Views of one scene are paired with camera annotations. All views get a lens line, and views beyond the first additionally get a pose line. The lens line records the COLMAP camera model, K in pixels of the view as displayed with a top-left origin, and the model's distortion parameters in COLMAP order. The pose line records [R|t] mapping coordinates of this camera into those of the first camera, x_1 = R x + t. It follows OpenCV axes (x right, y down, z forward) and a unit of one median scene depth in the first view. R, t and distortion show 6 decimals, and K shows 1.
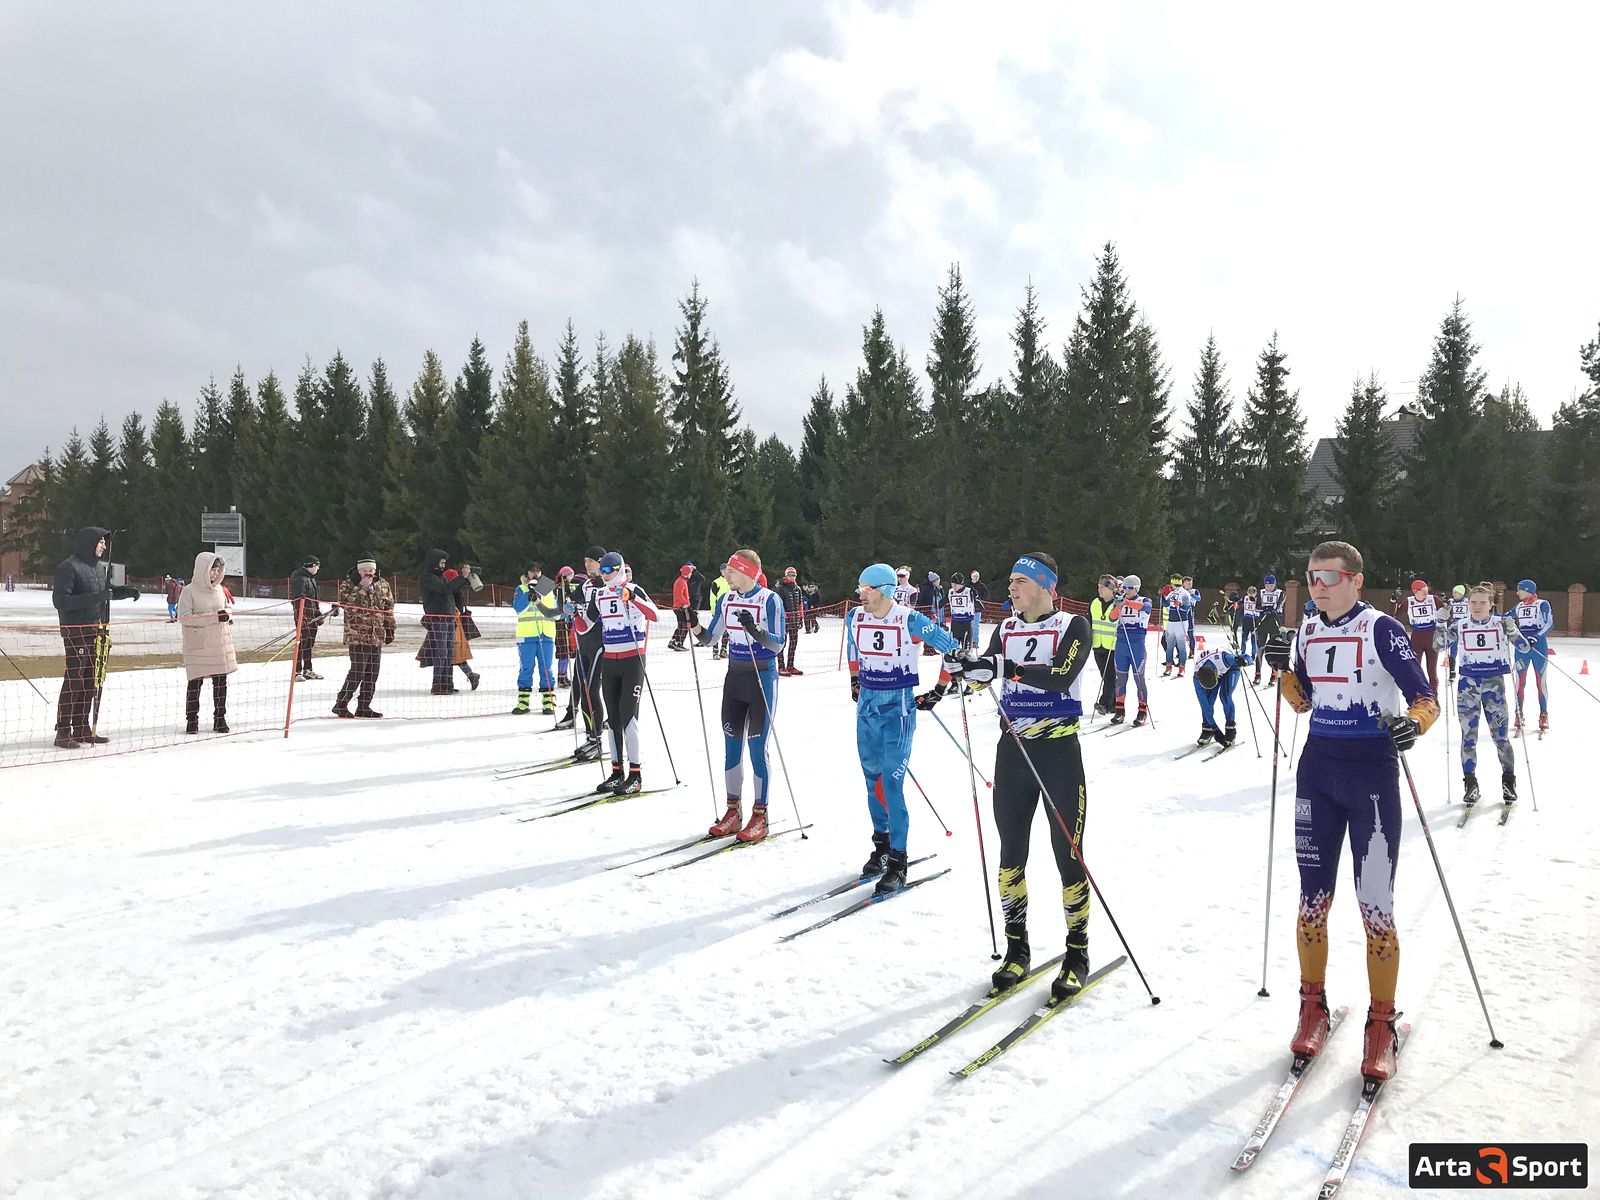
lens RADIAL K [[1306.0, 0, 789.8], [0, 1306.0, 594.2], [0, 0, 1]] dist [0.067069, -0.107667]
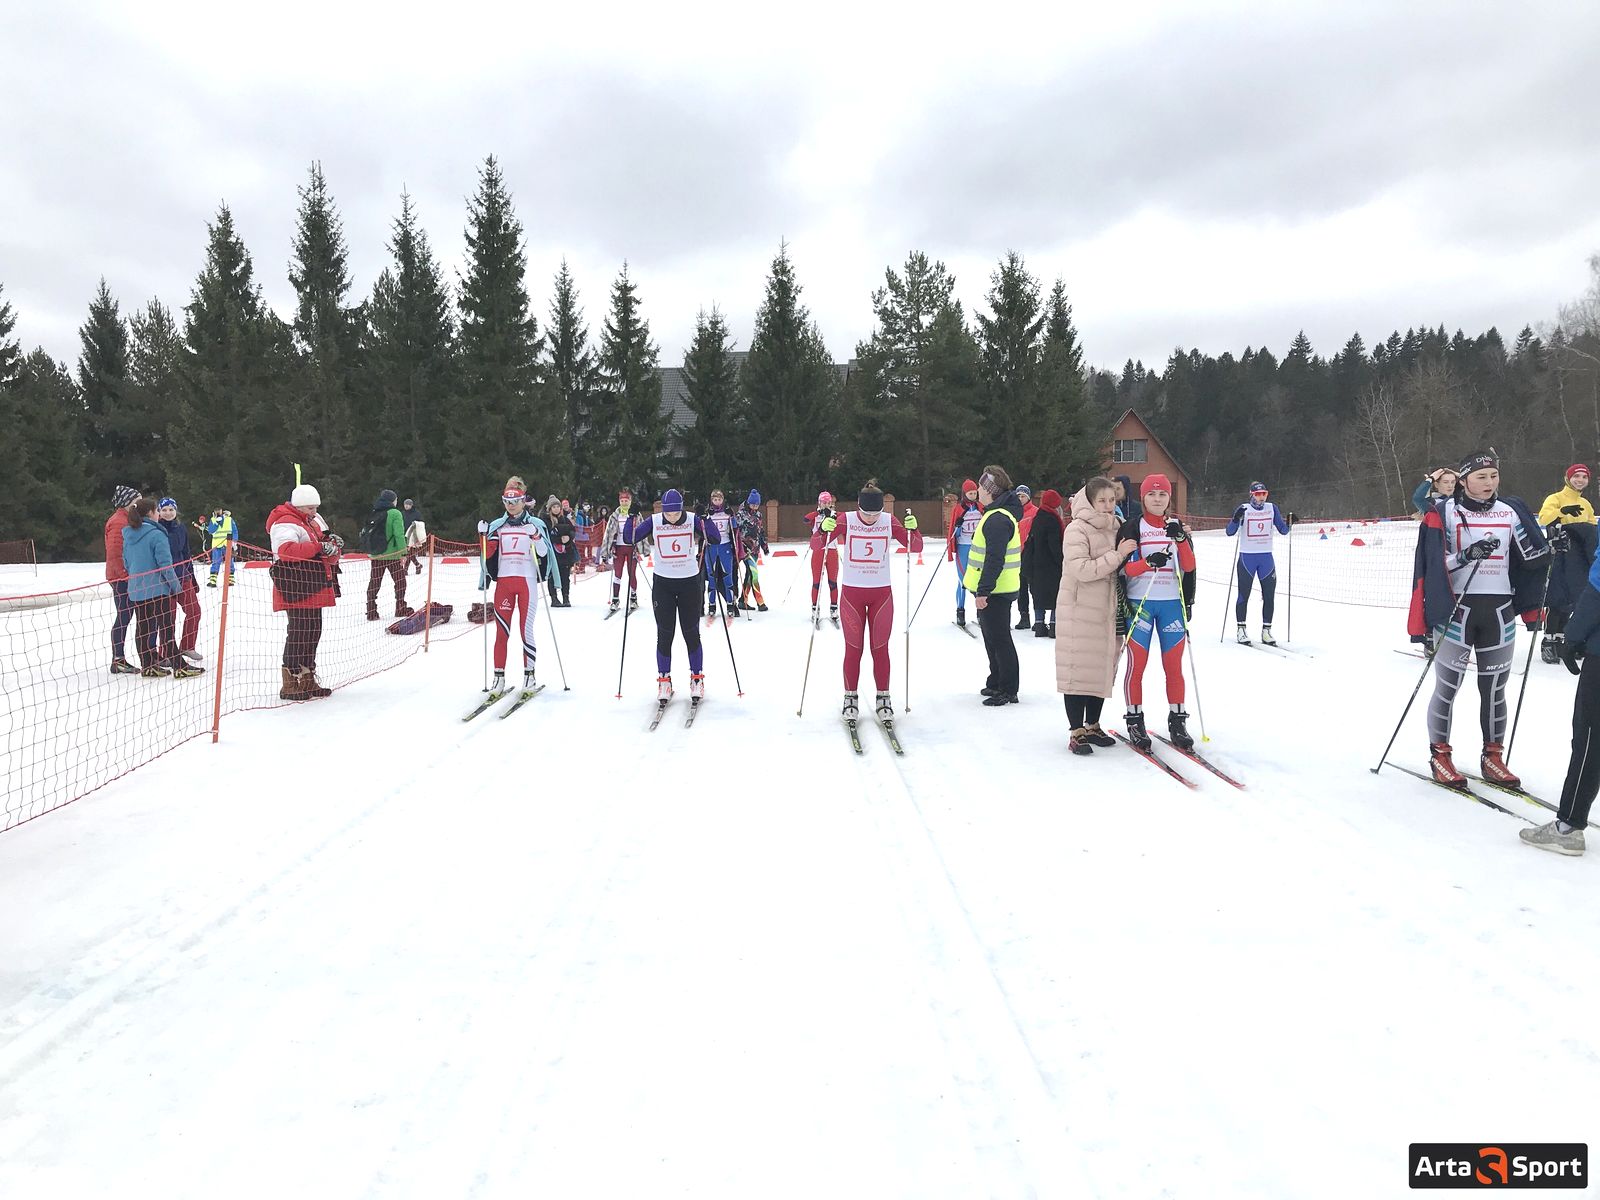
lens RADIAL K [[1296.8, 0, 795.8], [0, 1296.8, 595.8], [0, 0, 1]] dist [0.075744, -0.110131]
pose [[0.841712, -0.076384, 0.534496, -0.086170], [0.046859, 0.996542, 0.068622, -0.000589], [-0.537889, -0.032714, 0.842381, 0.047201]]
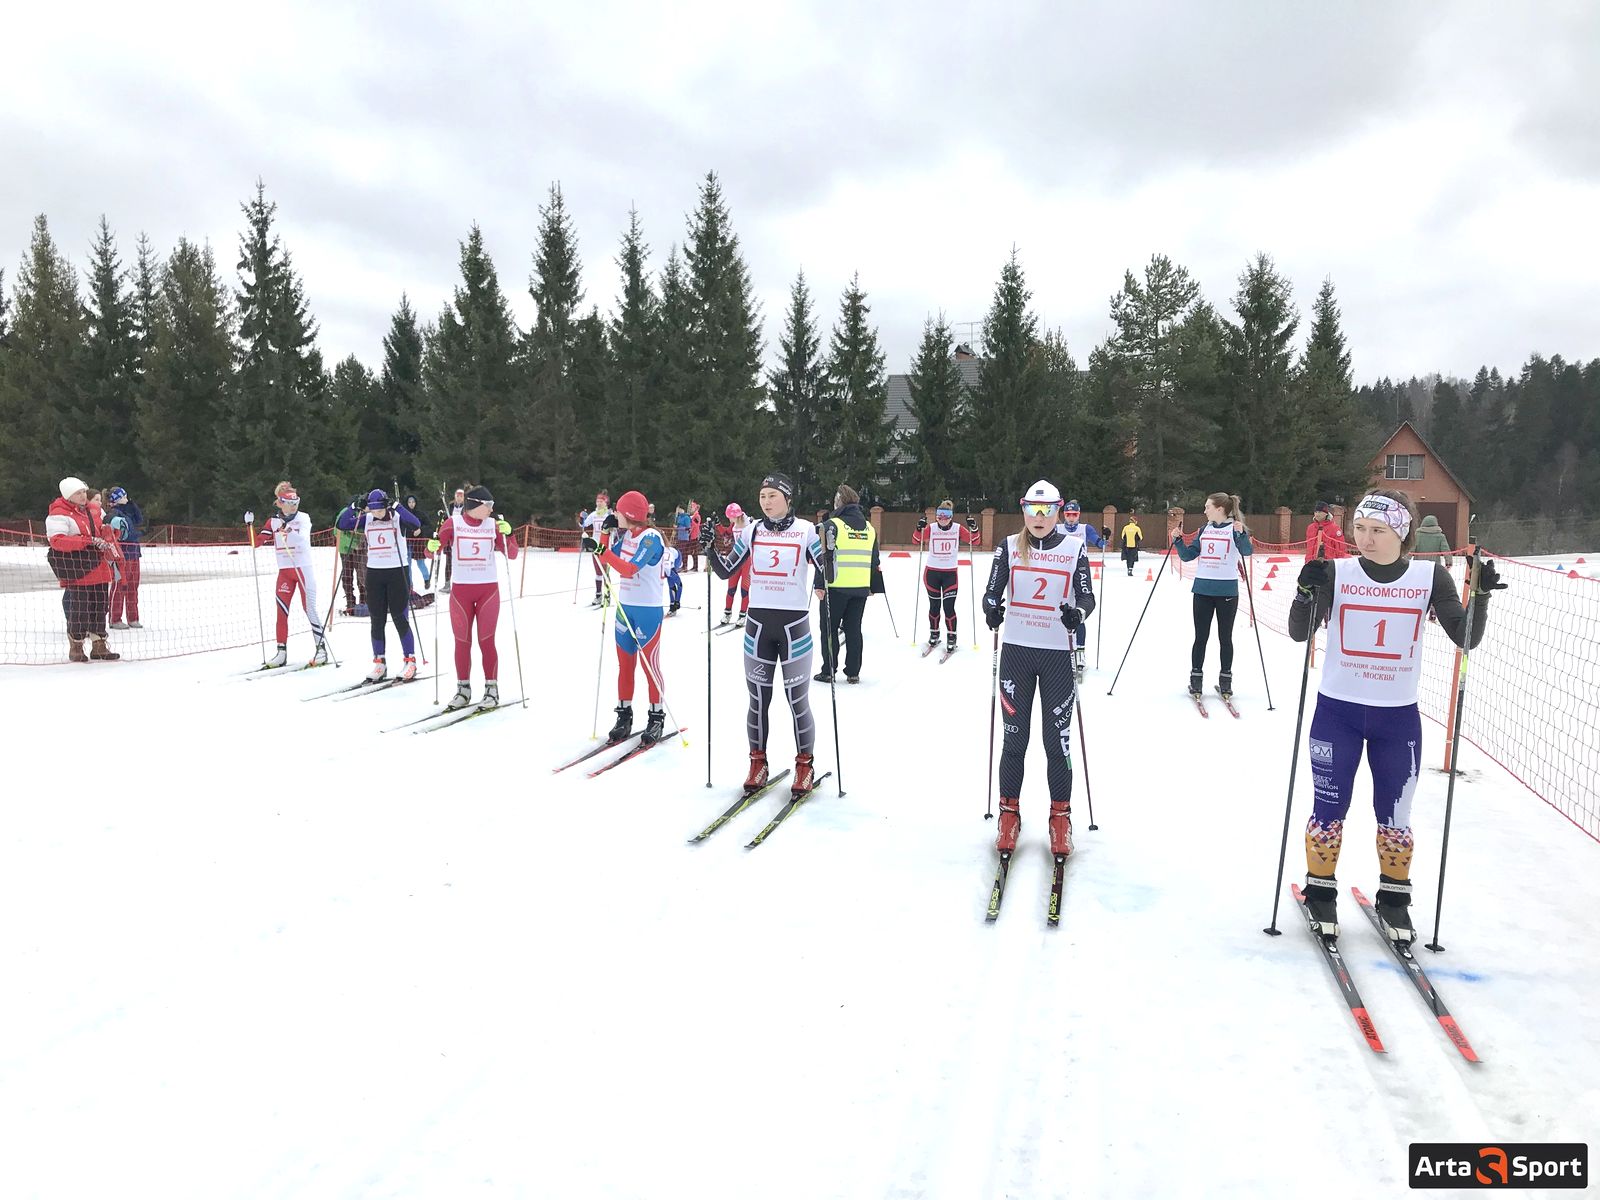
lens RADIAL K [[1307.6, 0, 797.6], [0, 1307.6, 608.1], [0, 0, 1]] dist [0.025657, -0.016644]
pose [[0.945946, -0.036686, 0.322241, -0.025094], [0.016459, 0.997732, 0.065271, 0.001589], [-0.323905, -0.056439, 0.944405, 0.006337]]
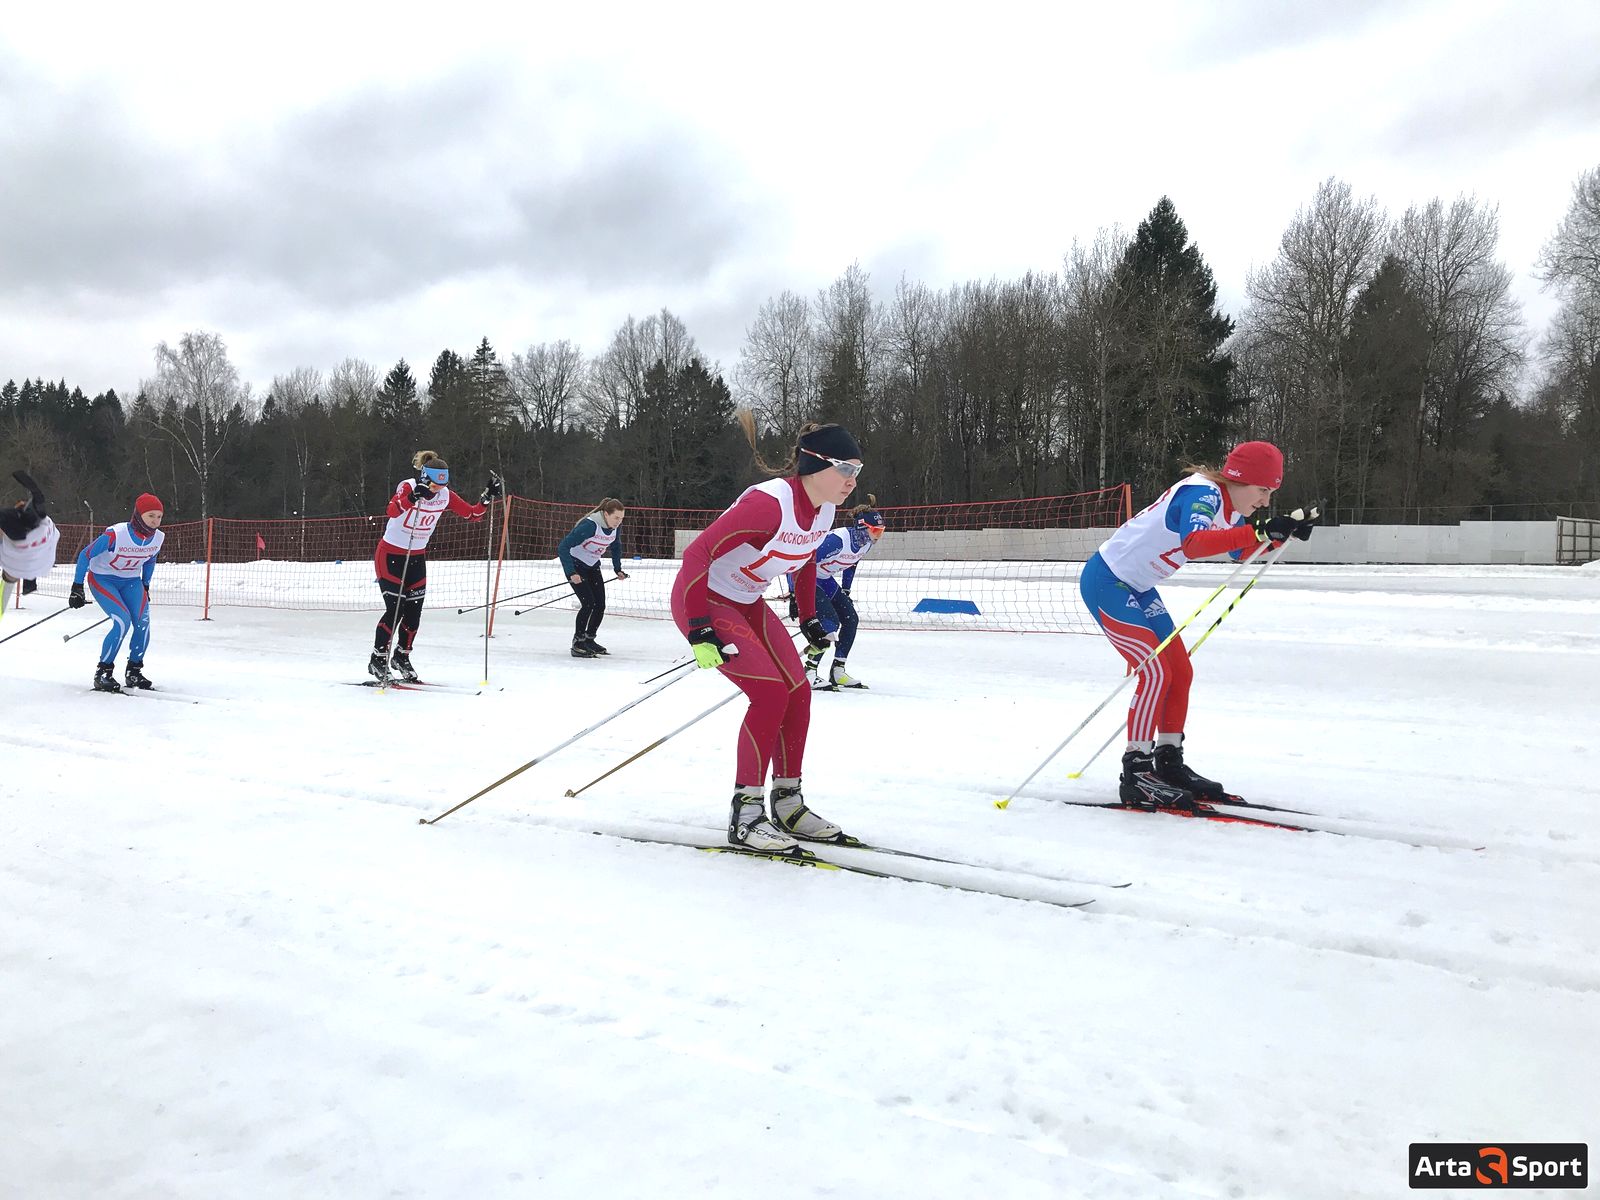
lens RADIAL K [[1304.2, 0, 797.7], [0, 1304.2, 595.8], [0, 0, 1]] dist [0.013348, 0.000205]
pose [[0.045976, -0.054850, 0.997436, -0.221939], [0.007409, 0.998483, 0.054566, 0.007200], [-0.998915, 0.004881, 0.046313, -0.092241]]
